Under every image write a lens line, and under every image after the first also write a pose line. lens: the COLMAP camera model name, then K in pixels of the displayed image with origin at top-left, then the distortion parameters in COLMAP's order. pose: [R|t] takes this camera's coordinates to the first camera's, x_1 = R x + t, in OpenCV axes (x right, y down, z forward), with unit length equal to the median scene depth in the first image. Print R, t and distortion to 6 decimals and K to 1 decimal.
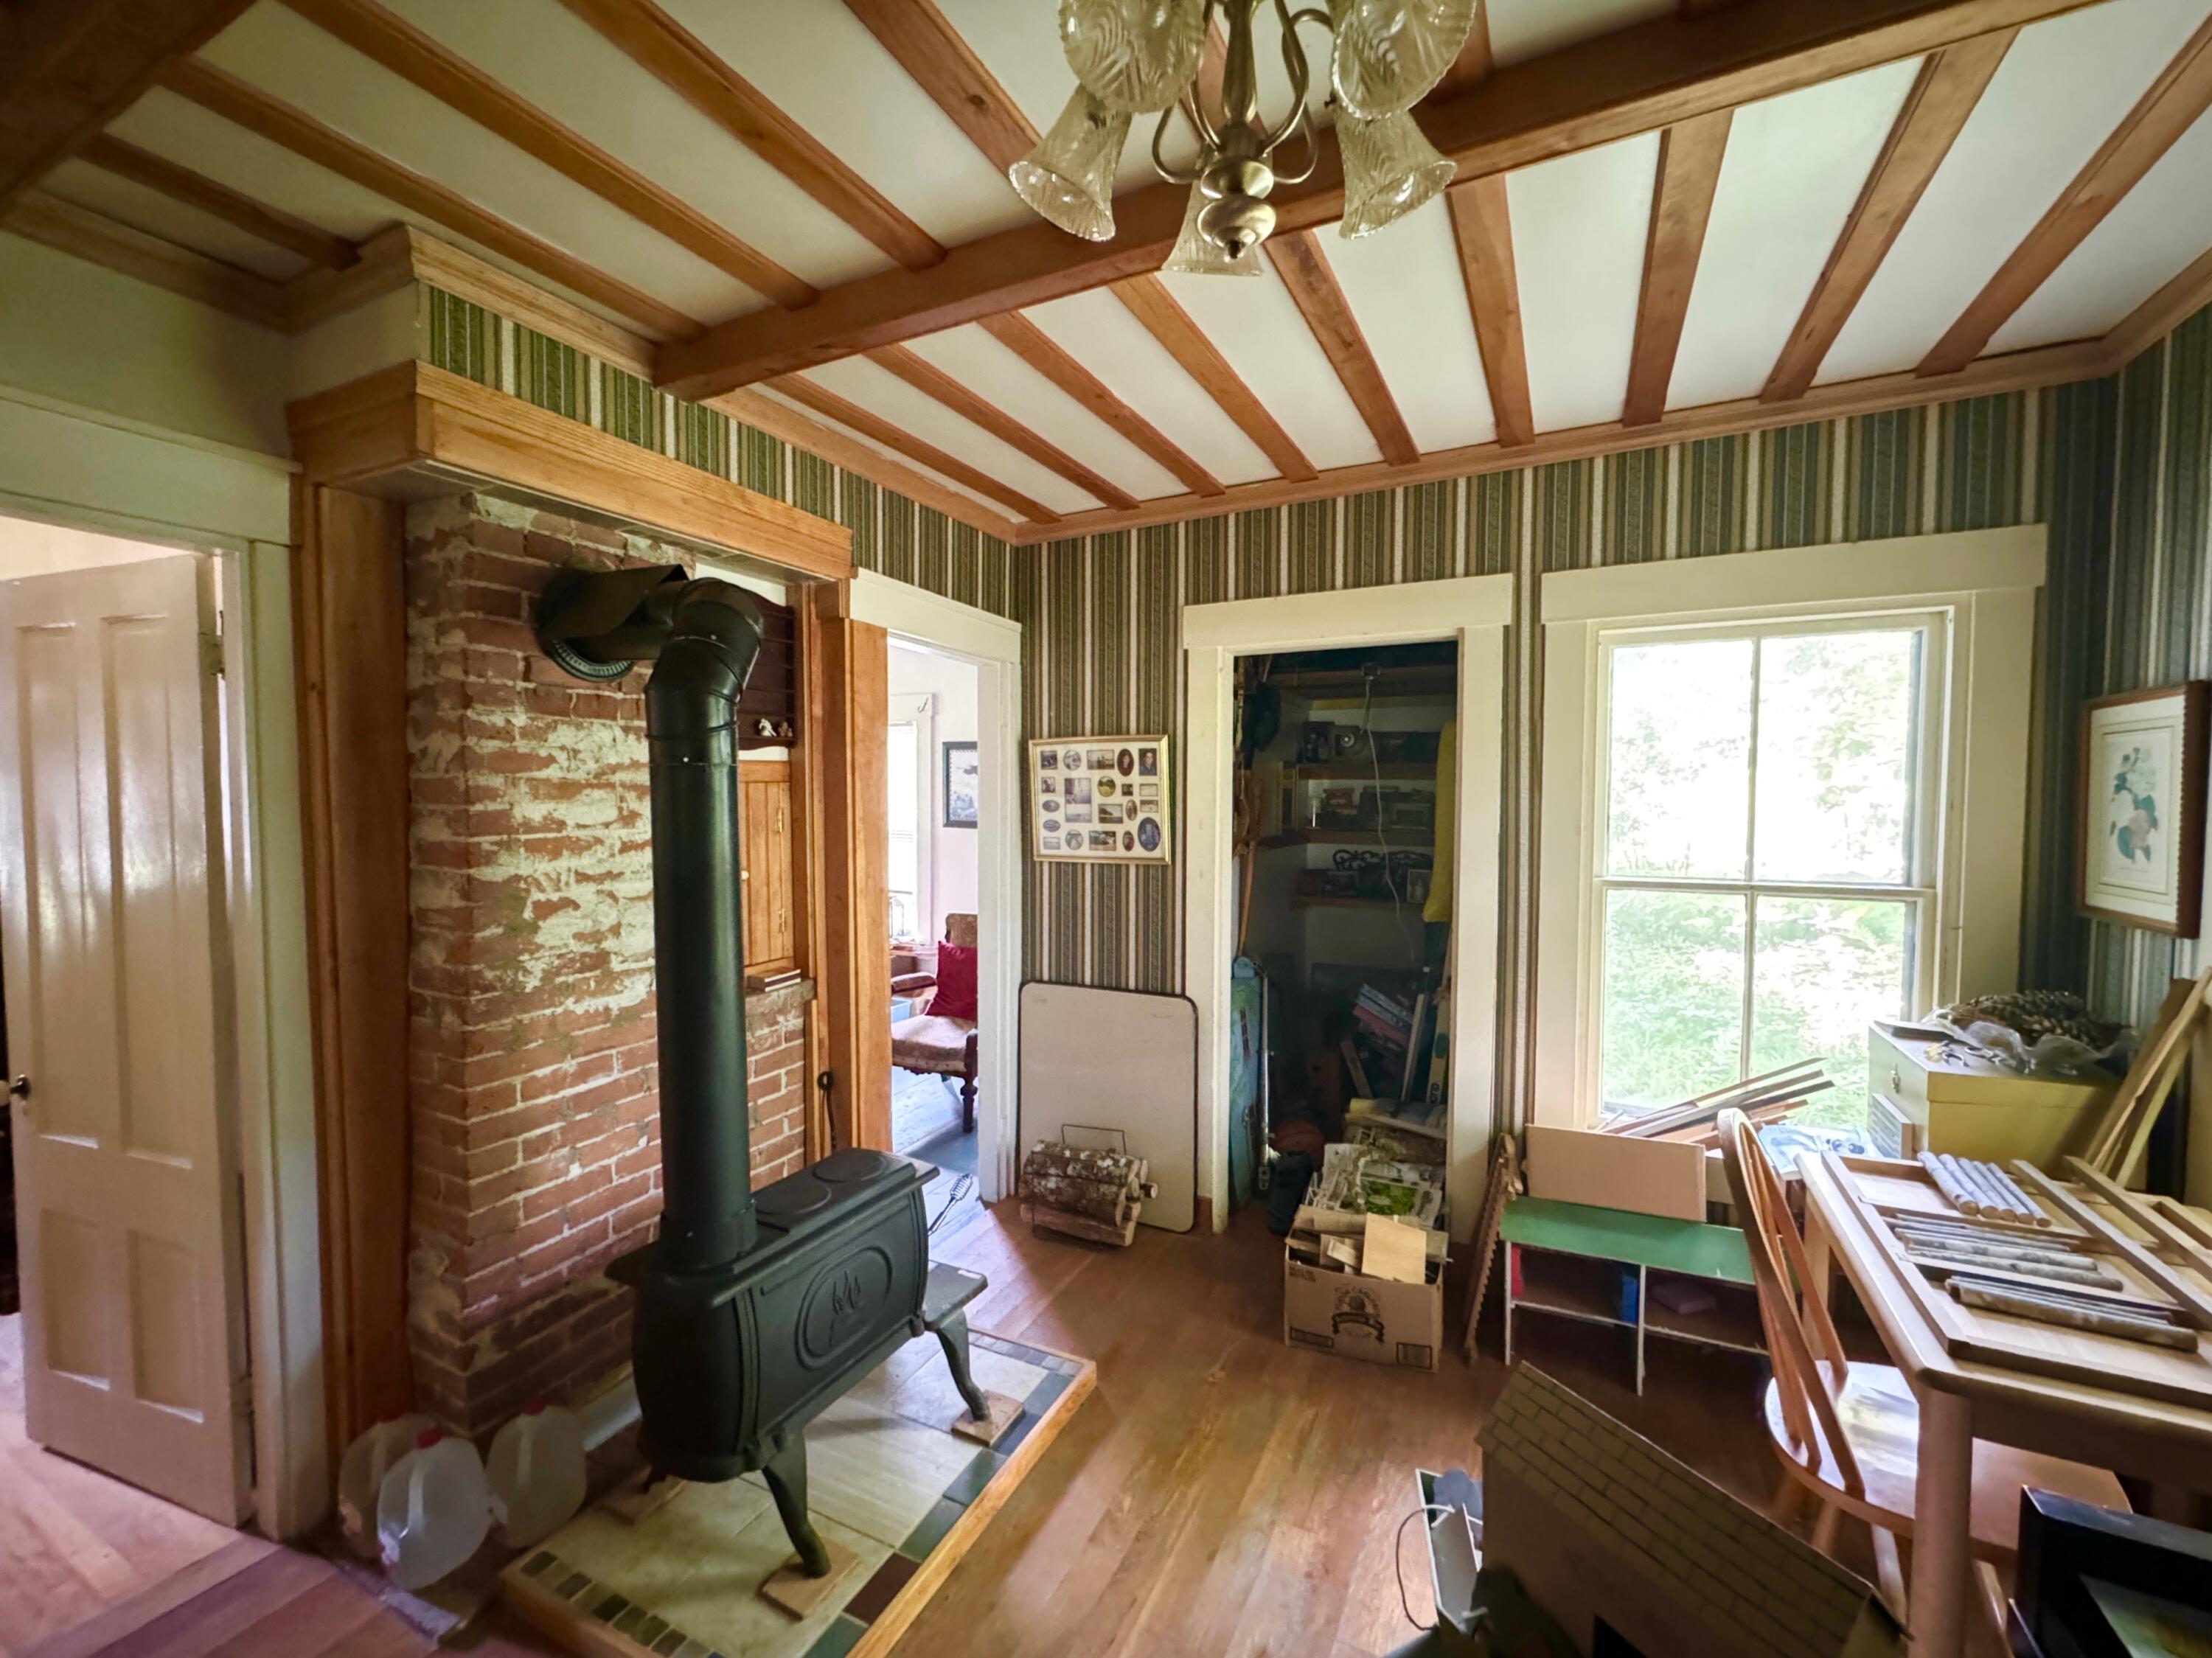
lens RADIAL K [[897.0, 0, 1115.7], [0, 897.0, 854.3], [0, 0, 1]] dist [-0.001023, 0.000038]
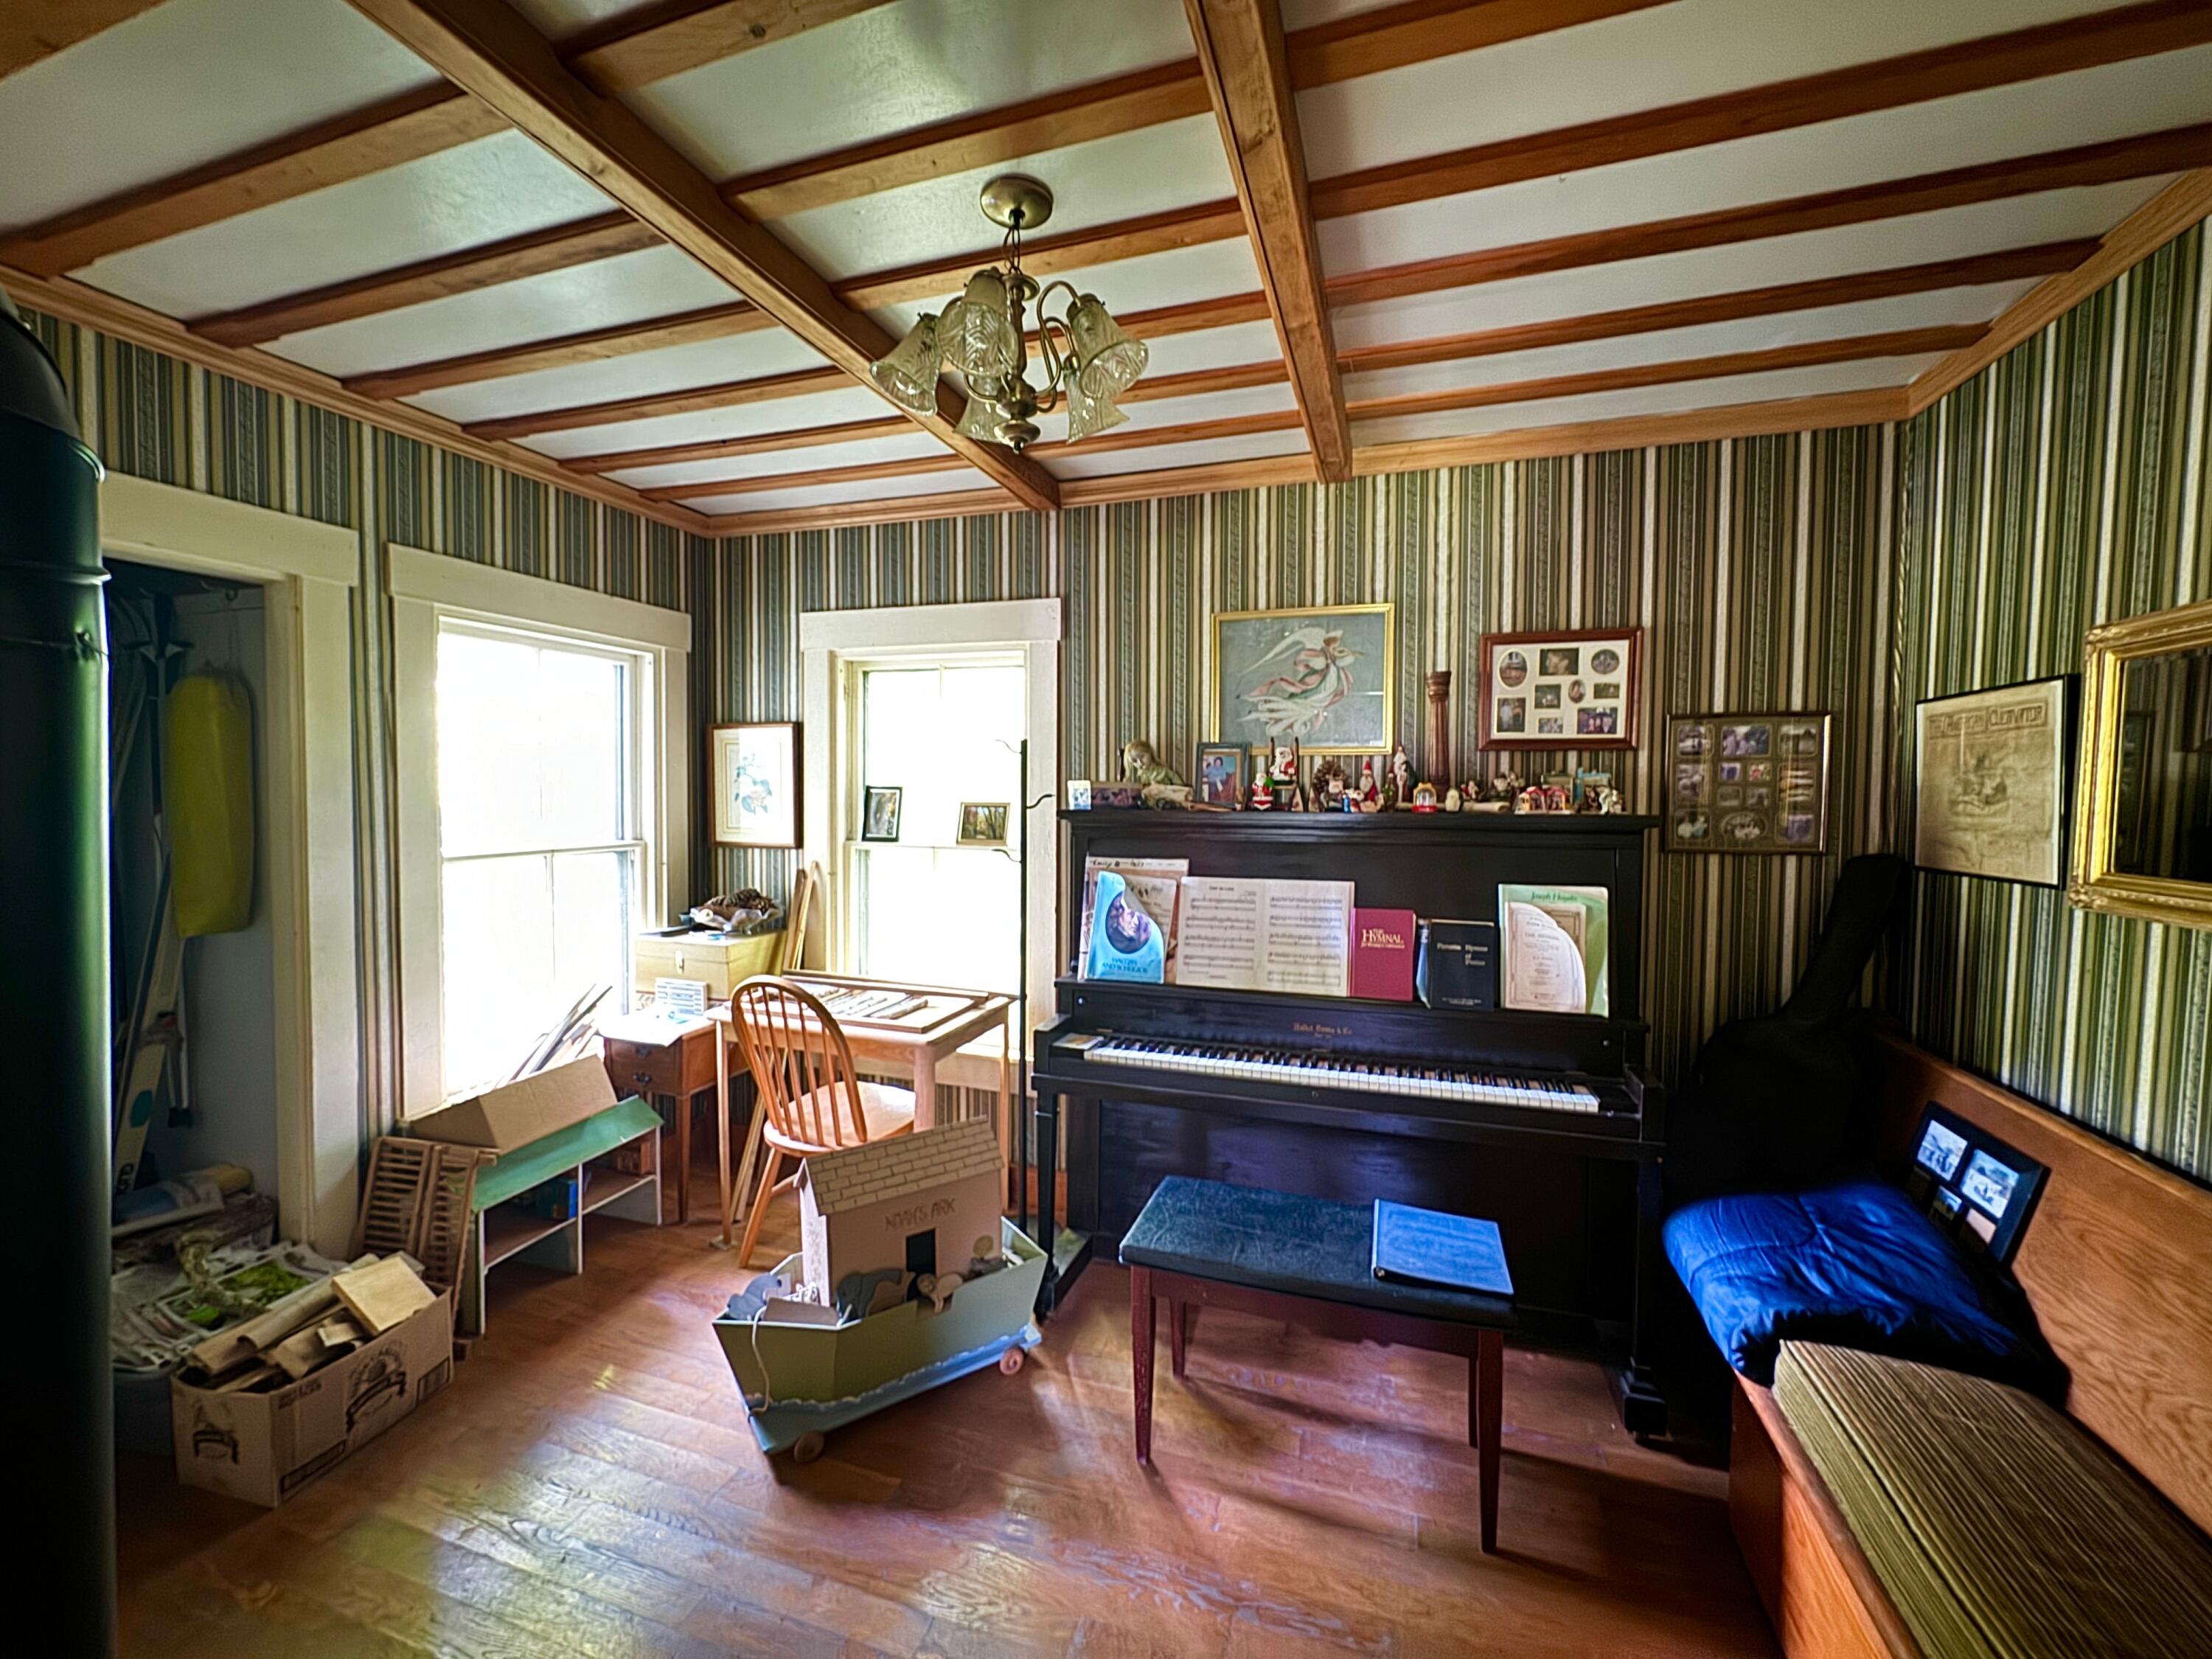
lens RADIAL K [[897.1, 0, 1115.7], [0, 897.1, 854.8], [0, 0, 1]] dist [-0.001023, 0.000038]
pose [[-0.137657, -0.075638, 0.987588, -0.632828], [0.054888, 0.994965, 0.083853, -0.017626], [-0.988958, 0.065750, -0.132812, 0.392476]]
